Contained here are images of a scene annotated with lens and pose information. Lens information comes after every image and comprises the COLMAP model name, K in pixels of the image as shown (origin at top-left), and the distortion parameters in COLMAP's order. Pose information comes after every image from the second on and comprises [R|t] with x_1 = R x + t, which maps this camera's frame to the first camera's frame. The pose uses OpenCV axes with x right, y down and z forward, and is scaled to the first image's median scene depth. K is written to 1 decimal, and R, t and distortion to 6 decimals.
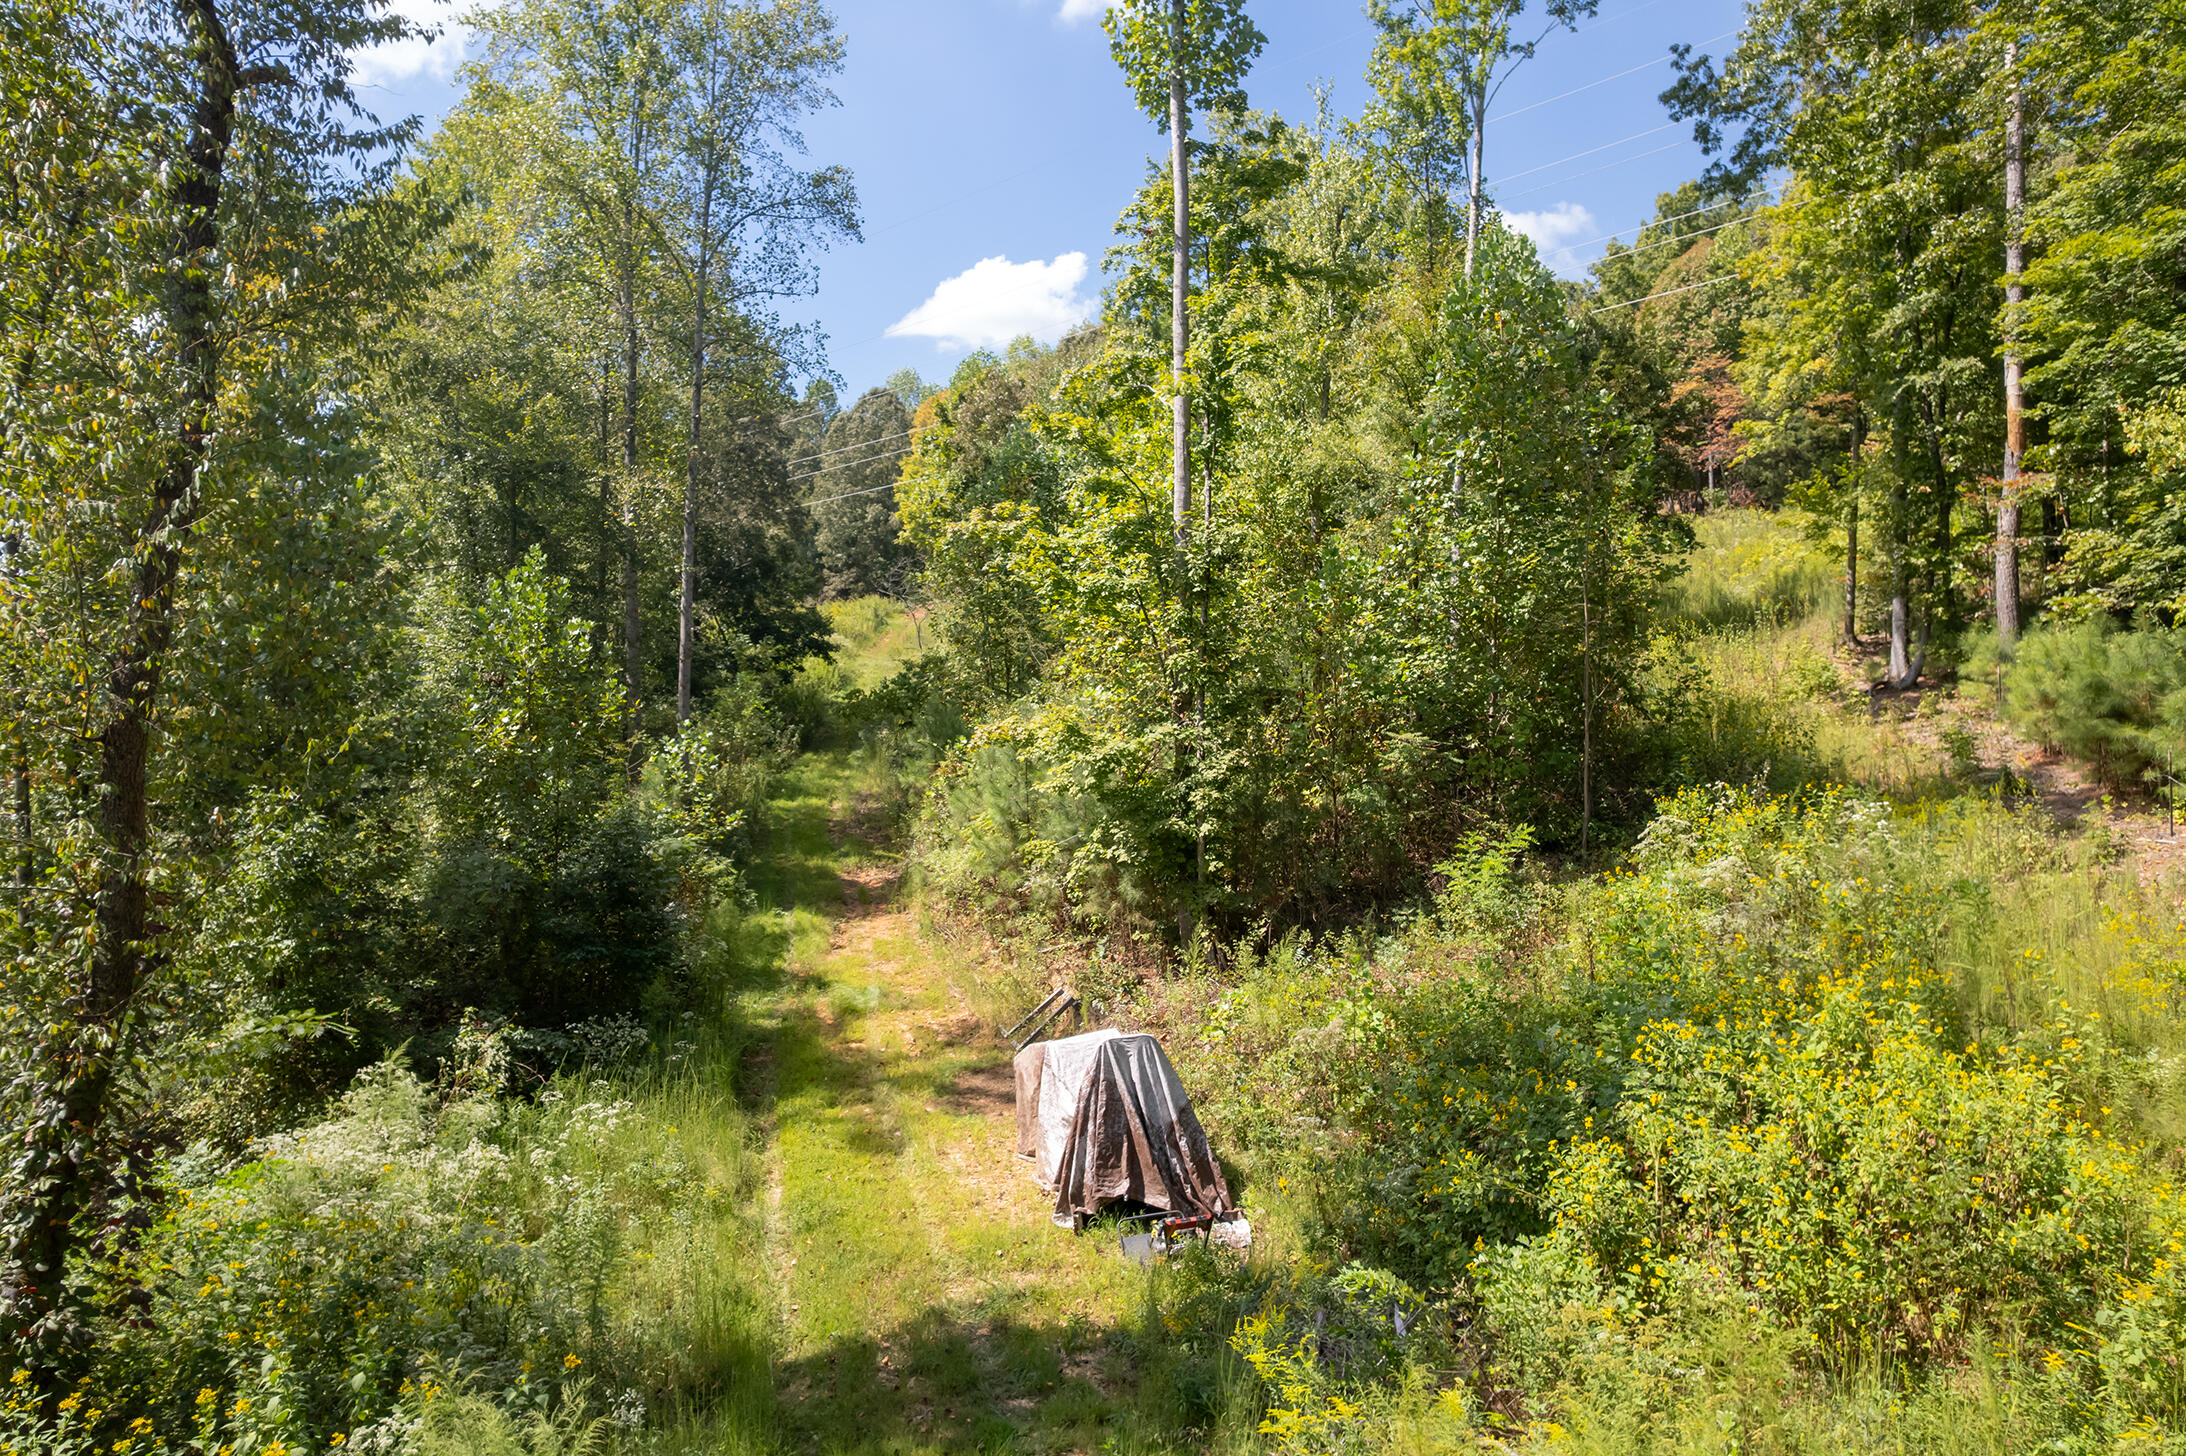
lens RADIAL K [[1396.2, 0, 1096.1], [0, 1396.2, 743.8], [0, 0, 1]] dist [-0.079733, 0.068302]
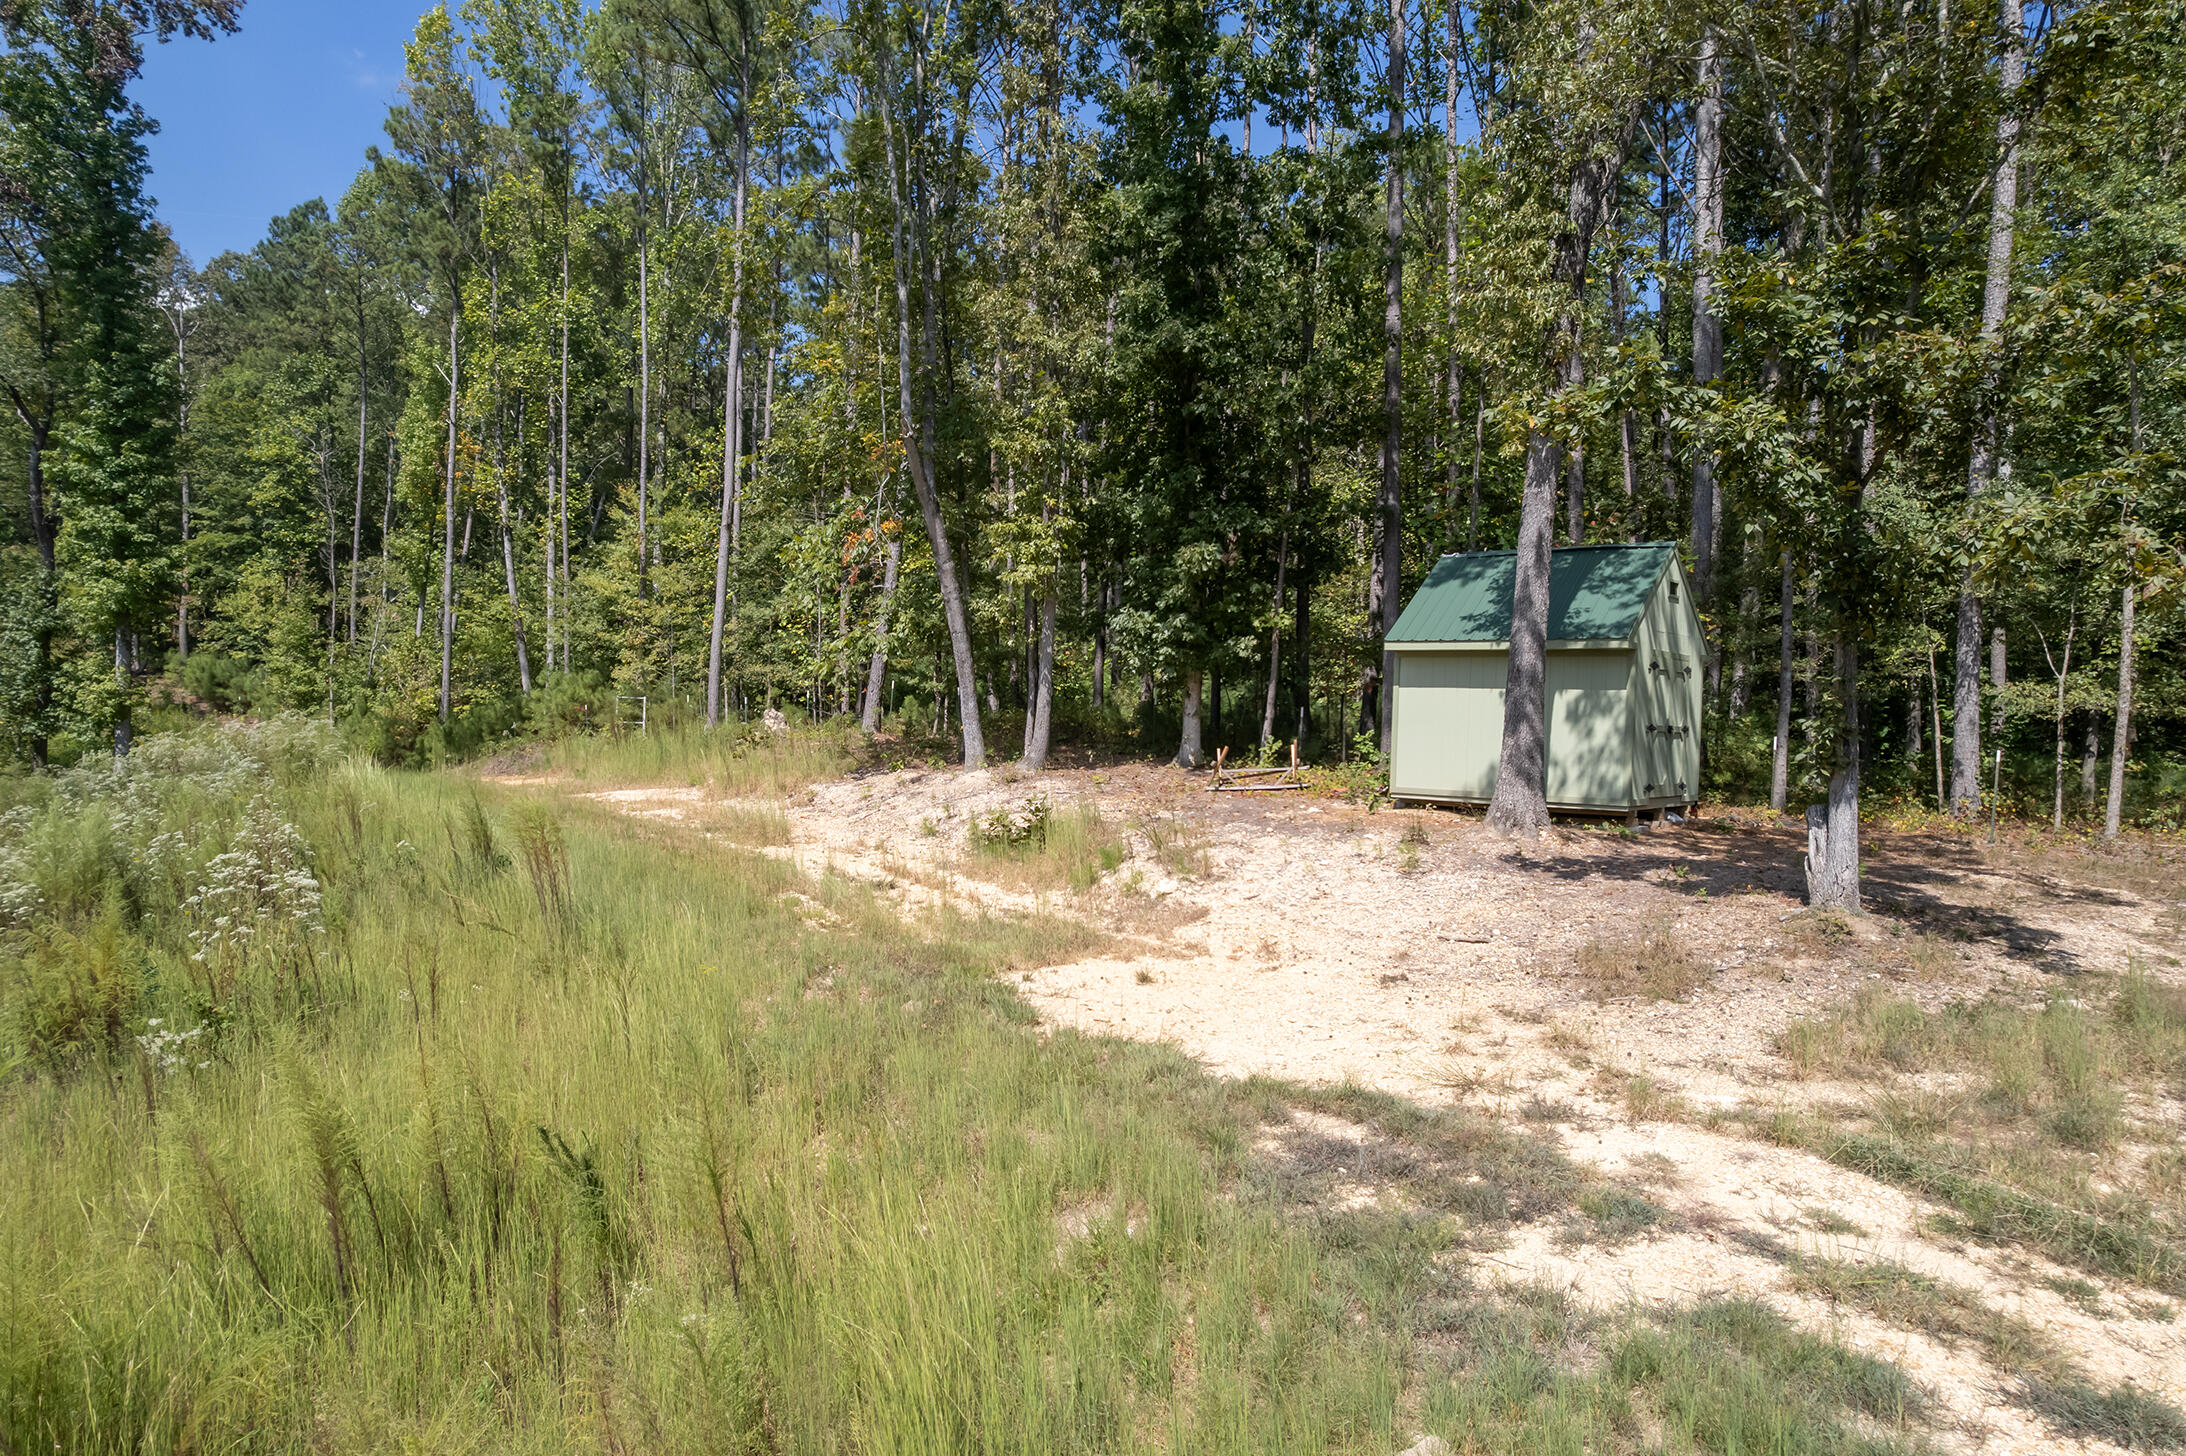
lens RADIAL K [[1396.2, 0, 1096.1], [0, 1396.2, 743.8], [0, 0, 1]] dist [-0.079733, 0.068302]
pose [[0.383106, -0.008146, 0.923669, -1.297499], [-0.001432, 0.999955, 0.009413, 0.076014], [-0.923703, -0.004928, 0.383077, -1.941970]]
